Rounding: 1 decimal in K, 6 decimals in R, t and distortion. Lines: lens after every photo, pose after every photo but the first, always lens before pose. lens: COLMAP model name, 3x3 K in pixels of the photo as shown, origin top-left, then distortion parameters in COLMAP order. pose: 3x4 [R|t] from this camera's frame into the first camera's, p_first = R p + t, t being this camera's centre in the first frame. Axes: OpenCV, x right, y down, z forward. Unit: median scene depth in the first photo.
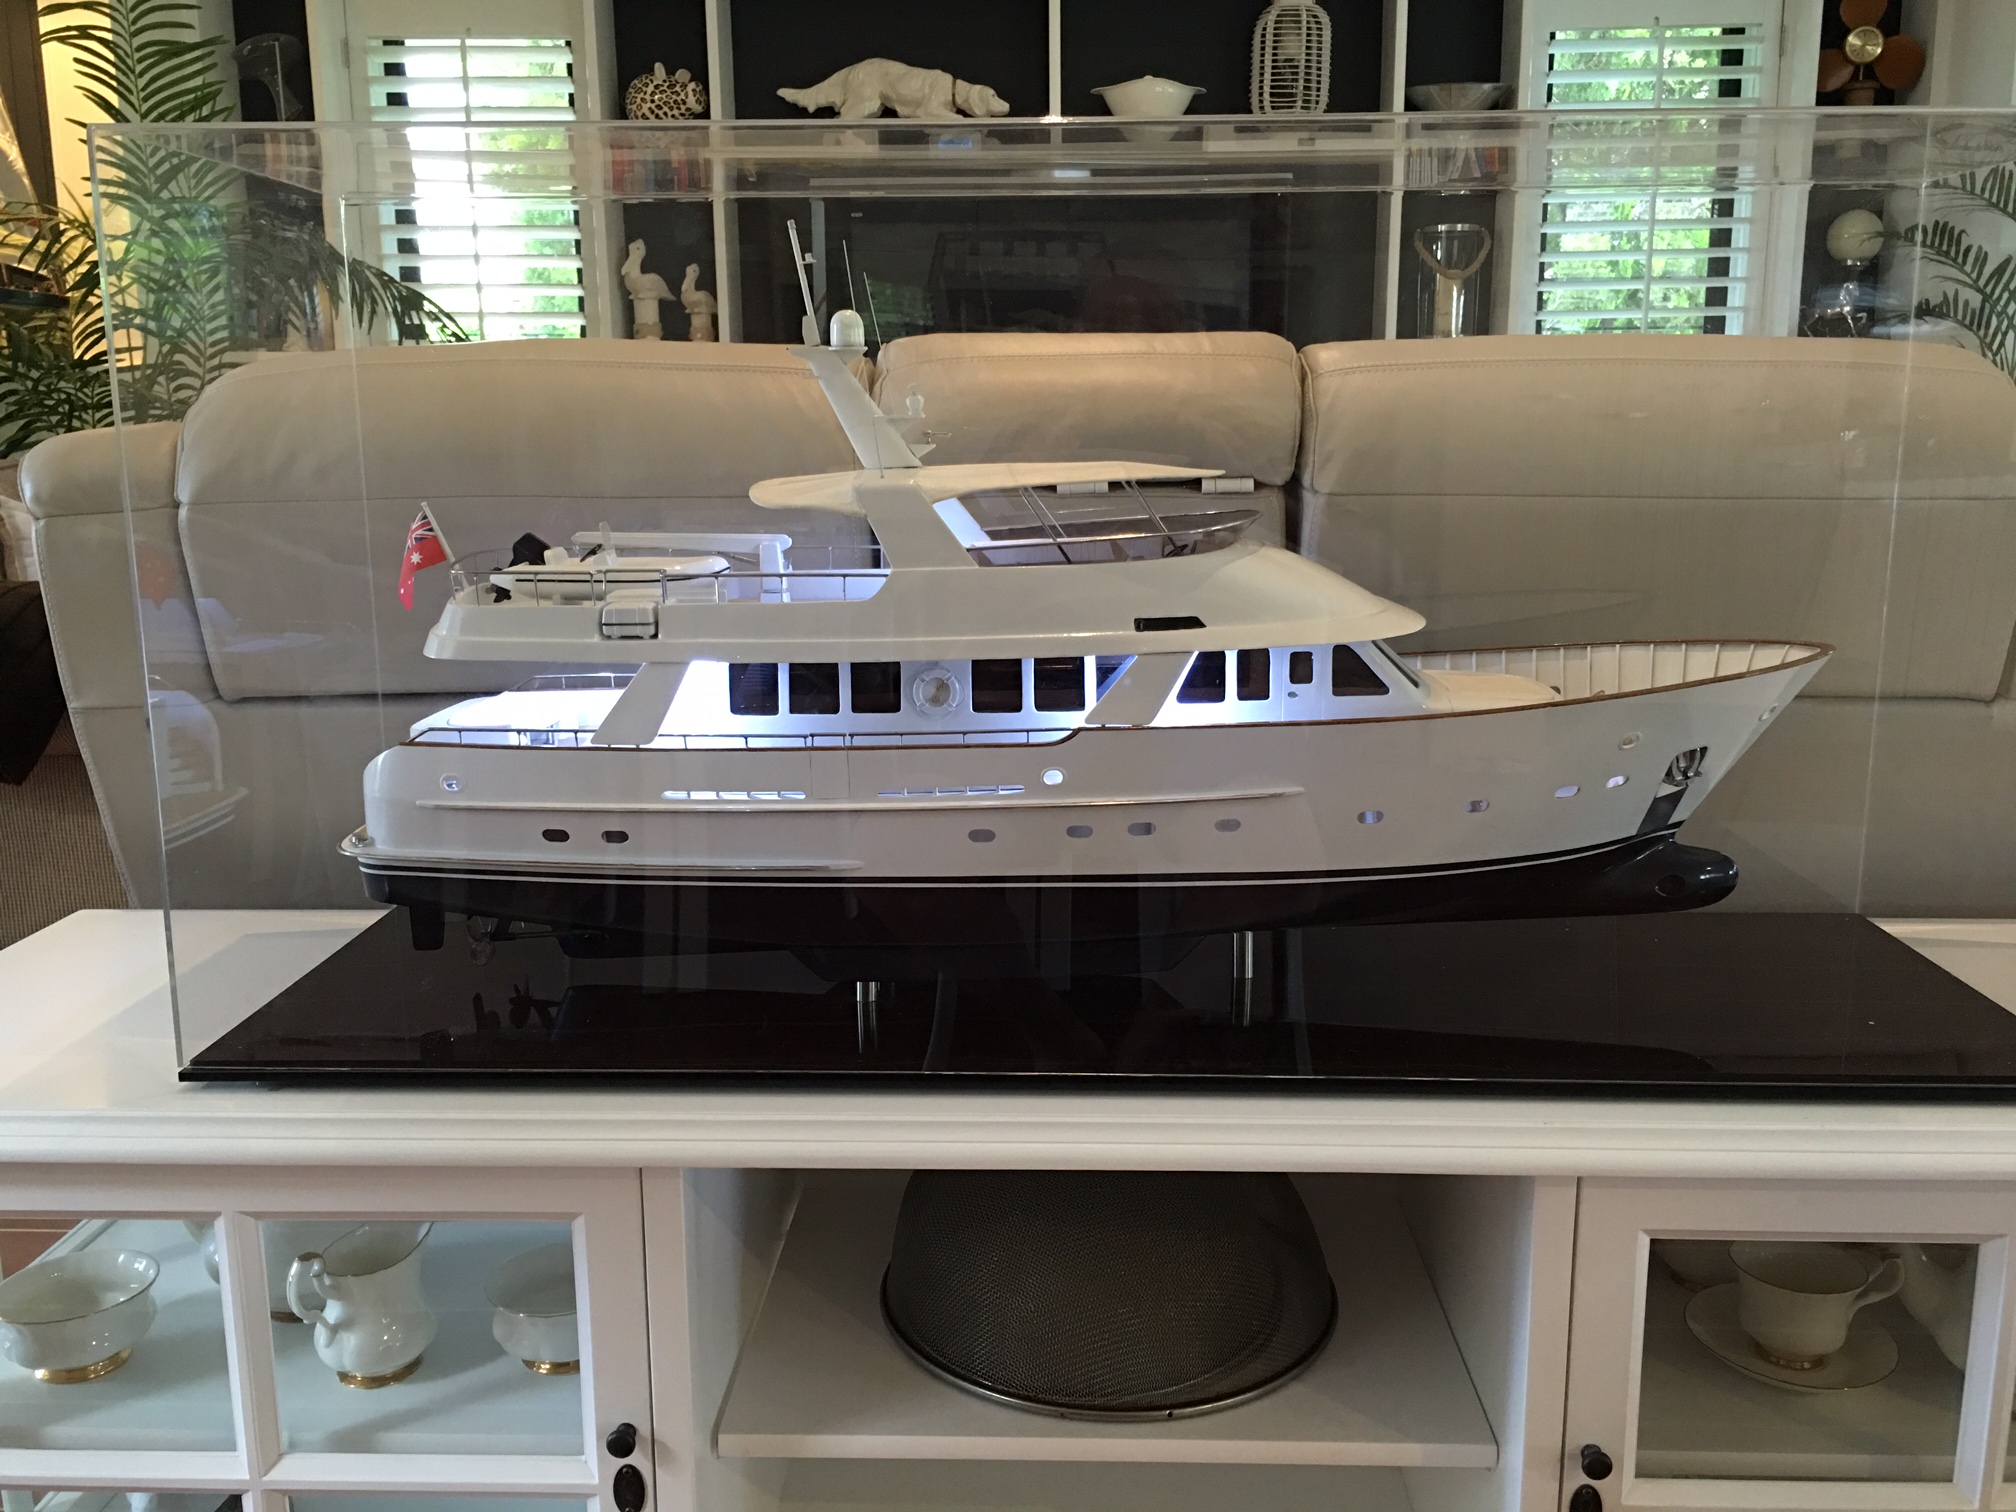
lens RADIAL K [[1714.3, 0, 1011.7], [0, 1714.3, 740.5], [0, 0, 1]] dist [0.071173, -0.109568]
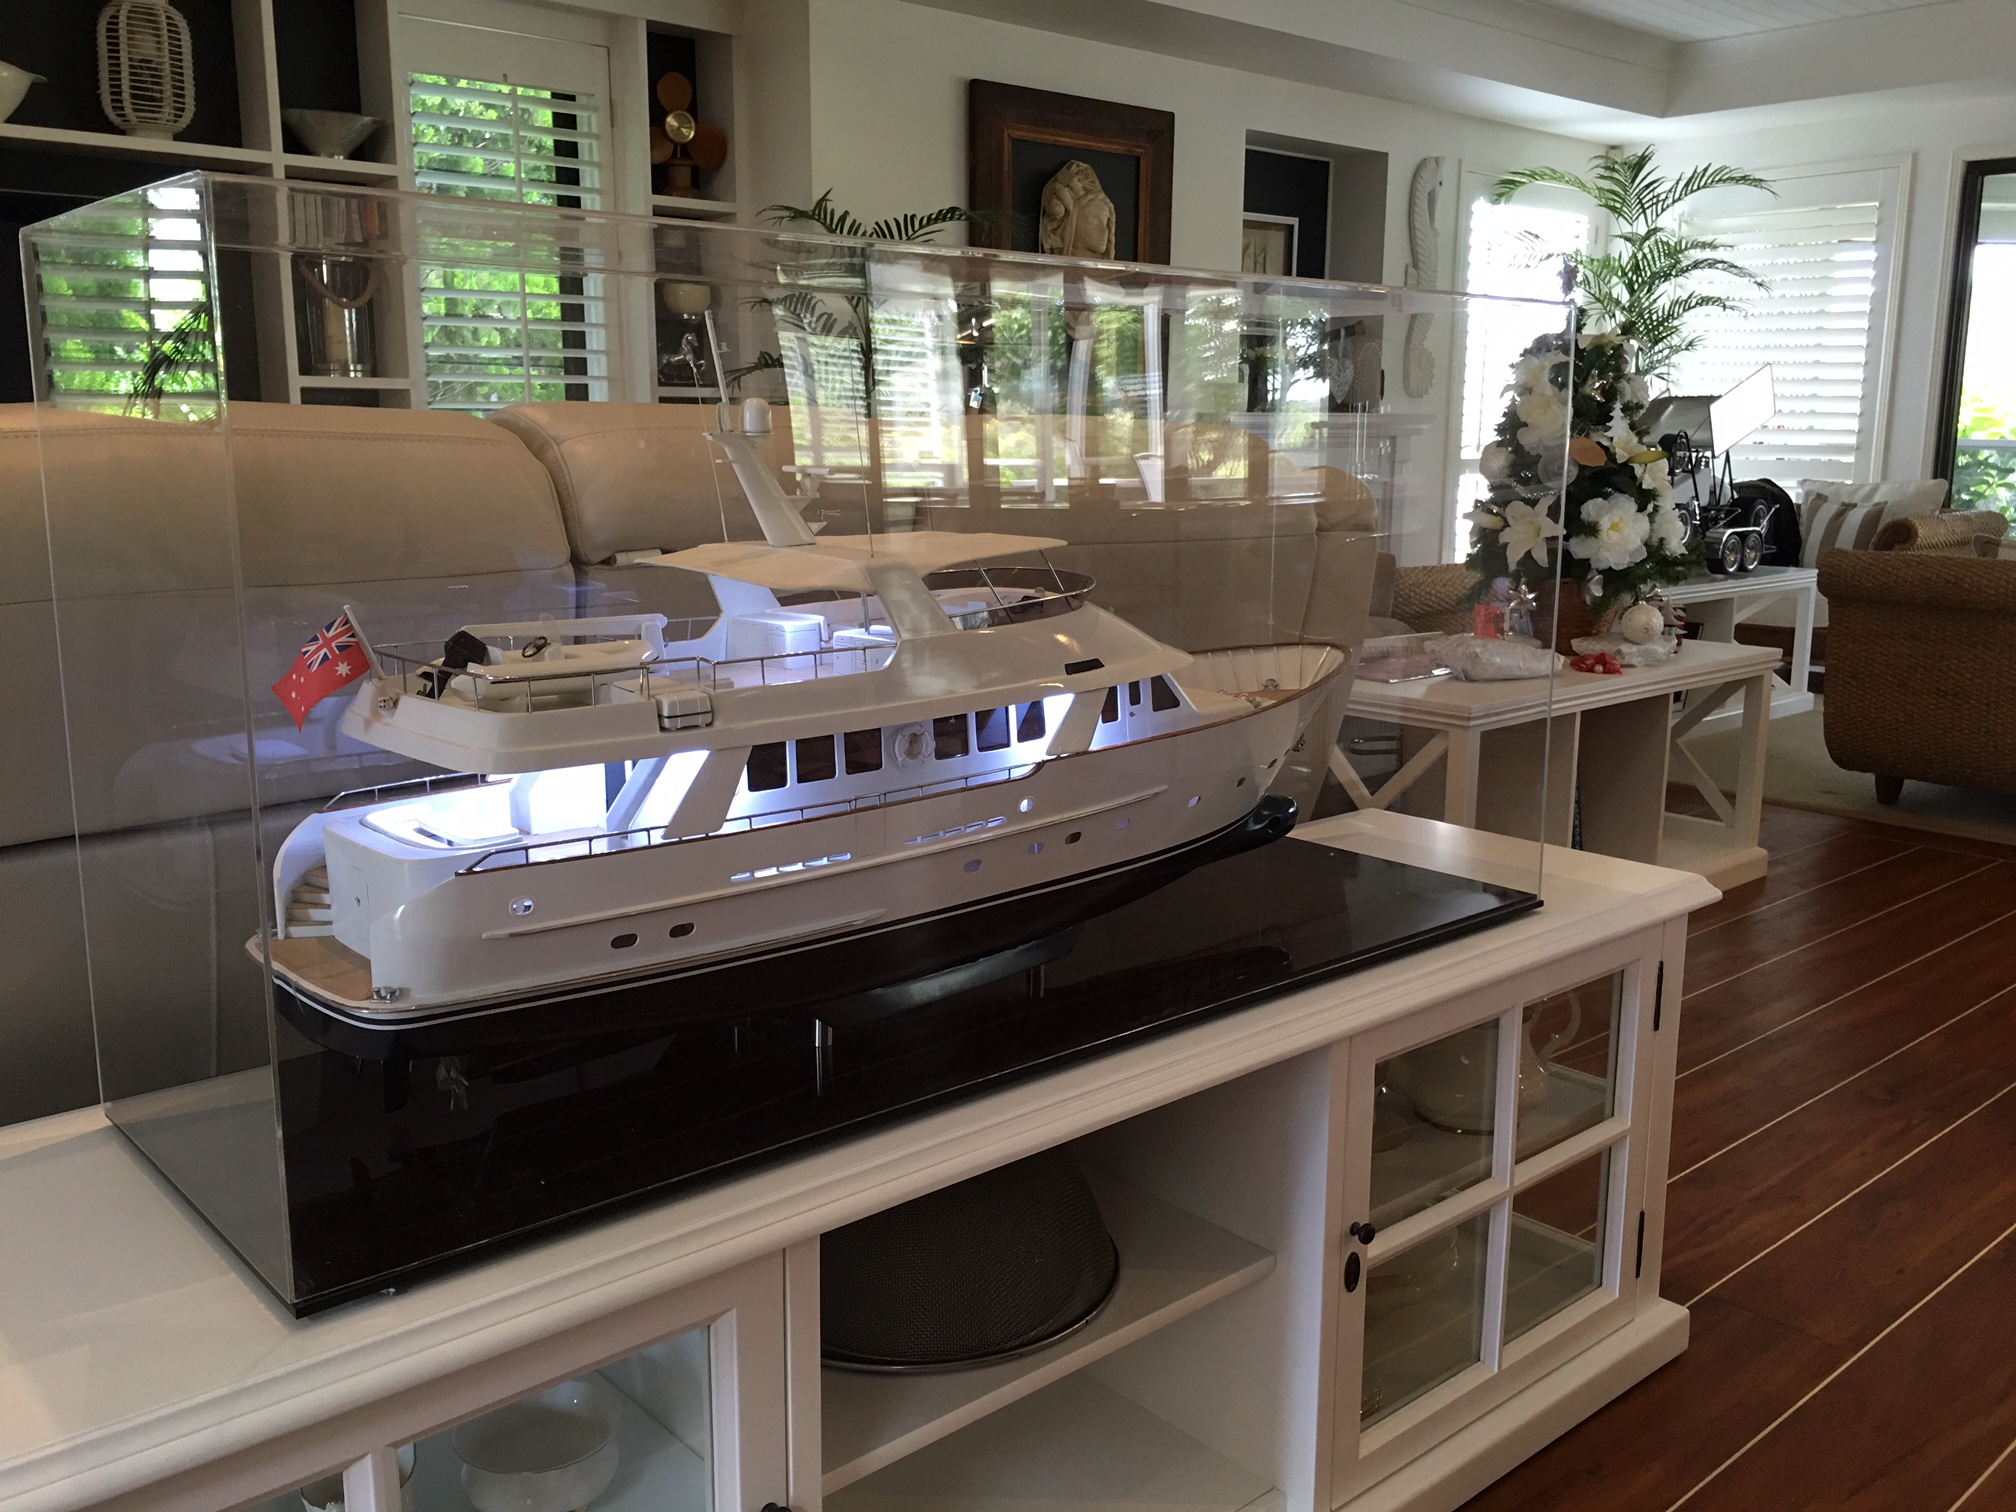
lens RADIAL K [[1714.3, 0, 1011.7], [0, 1714.3, 740.5], [0, 0, 1]] dist [0.071173, -0.109568]
pose [[0.722548, -0.114954, 0.681697, -0.746547], [0.120646, 0.991914, 0.039389, -0.067608], [-0.680712, 0.053783, 0.730574, 0.142319]]
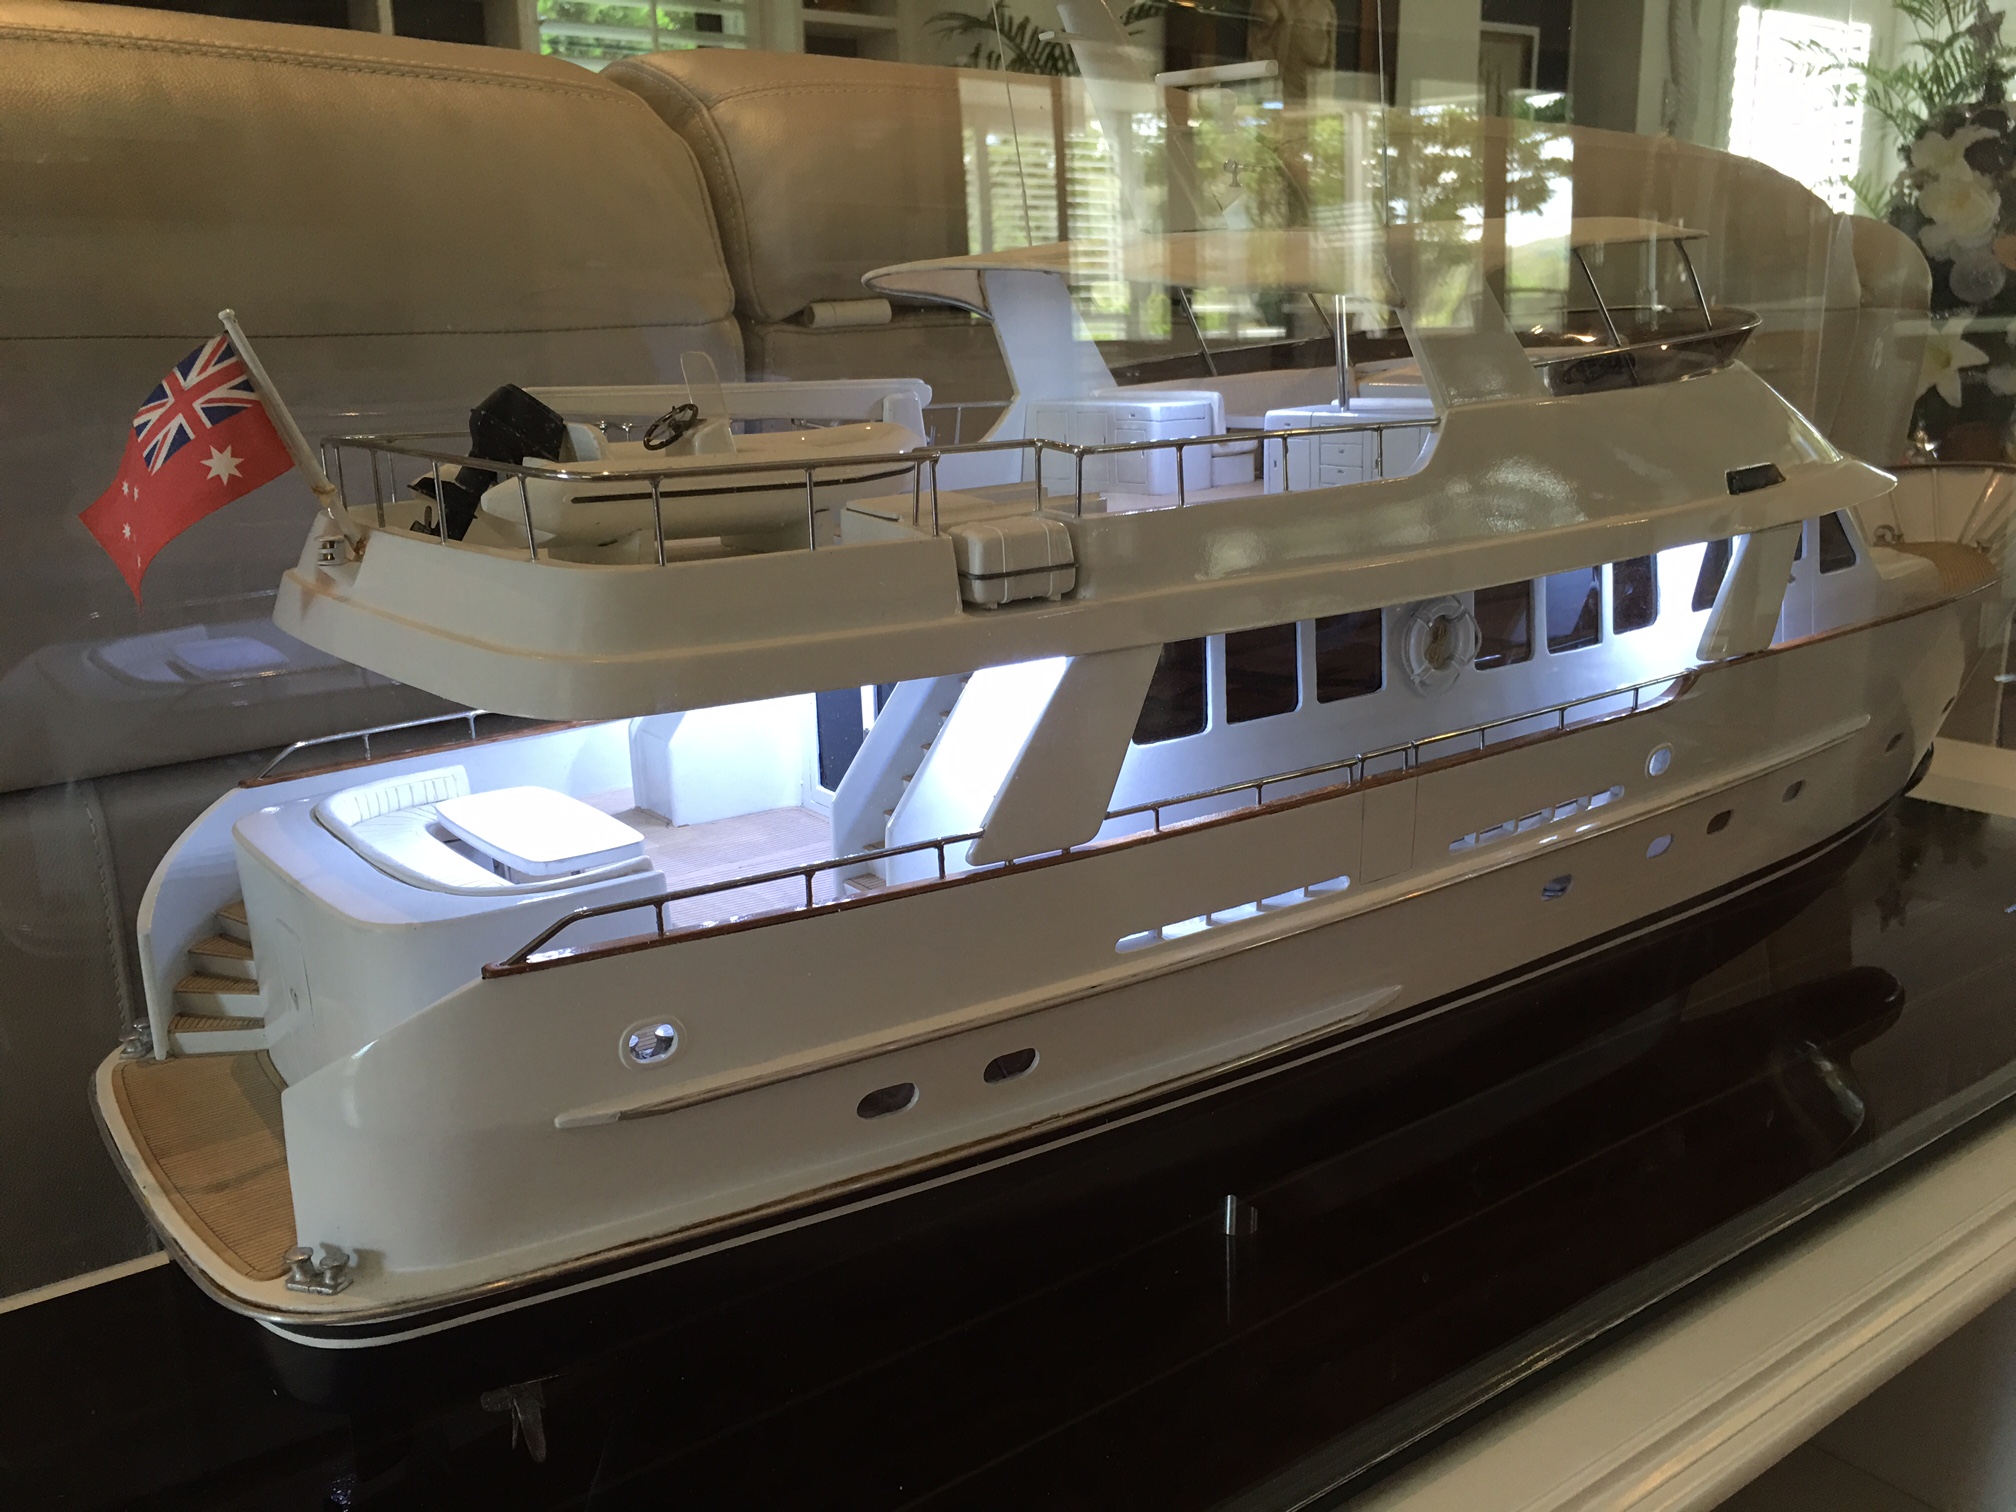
lens RADIAL K [[1724.9, 0, 1005.4], [0, 1724.9, 744.5], [0, 0, 1]] dist [0.064241, -0.101619]
pose [[0.777425, -0.156927, 0.609085, -0.478931], [0.129725, 0.987560, 0.088861, -0.062404], [-0.615453, 0.009931, 0.788111, 0.649968]]
